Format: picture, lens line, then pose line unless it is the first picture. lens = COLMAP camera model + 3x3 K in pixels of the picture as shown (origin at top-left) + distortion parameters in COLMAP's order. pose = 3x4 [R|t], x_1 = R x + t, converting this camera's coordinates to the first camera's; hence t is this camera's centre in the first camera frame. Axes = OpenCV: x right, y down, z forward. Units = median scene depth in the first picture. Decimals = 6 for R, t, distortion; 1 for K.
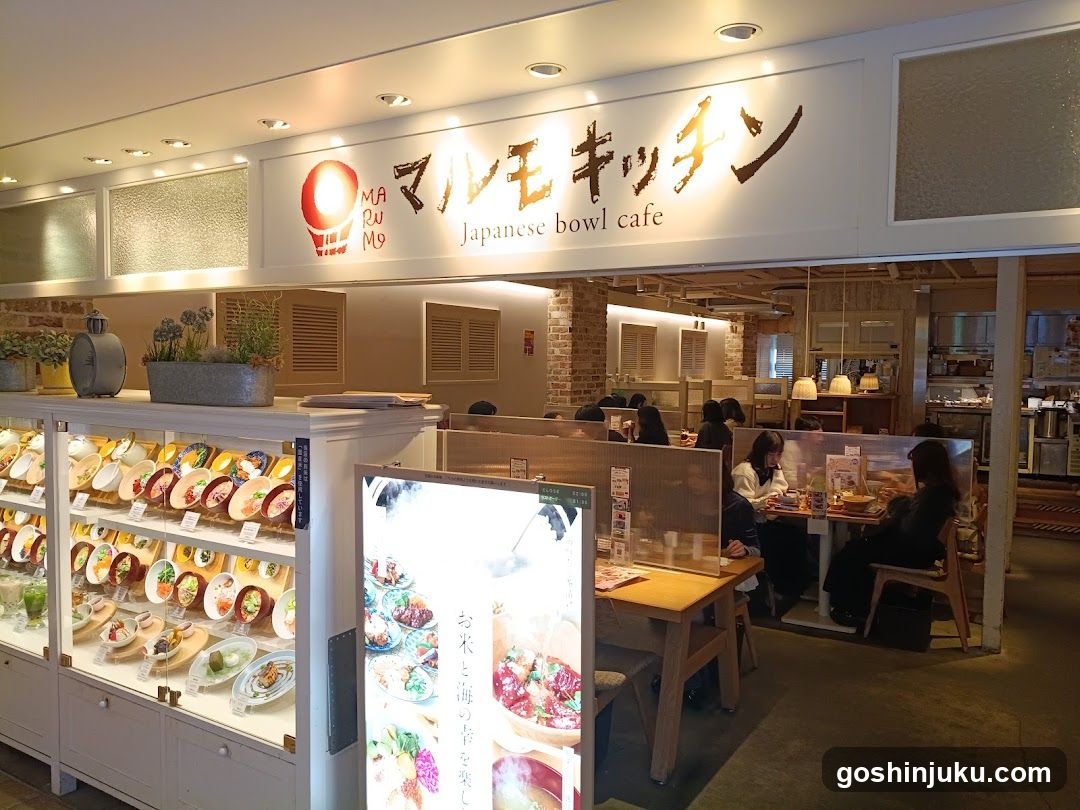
lens RADIAL K [[838.3, 0, 558.1], [0, 838.3, 447.7], [0, 0, 1]] dist [0.008190, -0.088073]
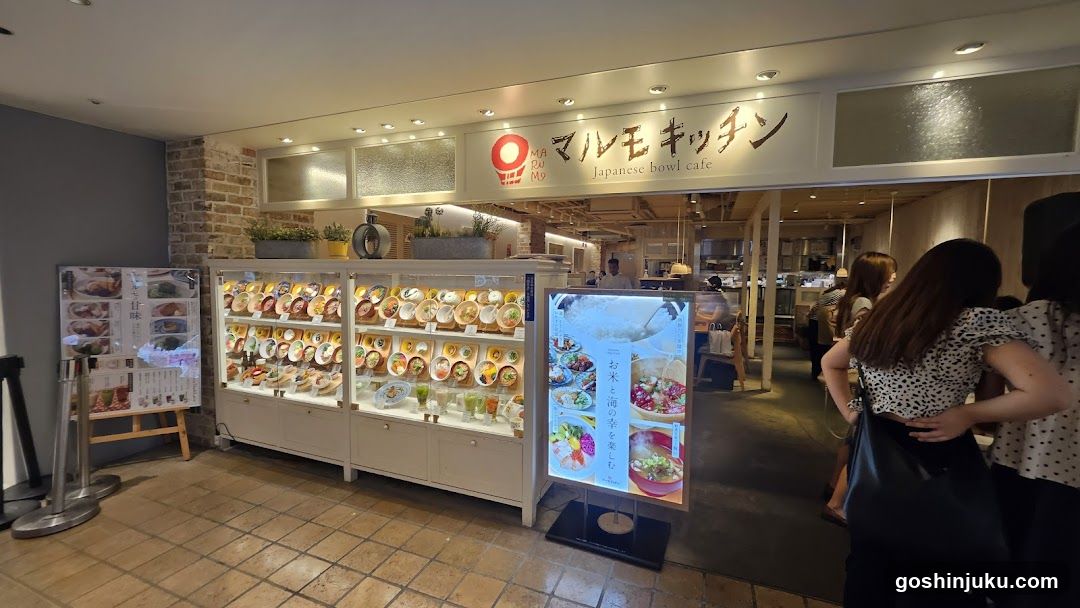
lens RADIAL K [[435.2, 0, 540.5], [0, 435.2, 312.8], [0, 0, 1]] dist [-0.023586, 0.000006]
pose [[0.986848, -0.014328, 0.161015, -0.428020], [0.015507, 0.999861, -0.006068, 0.083490], [-0.160906, 0.008485, 0.986933, 0.014583]]
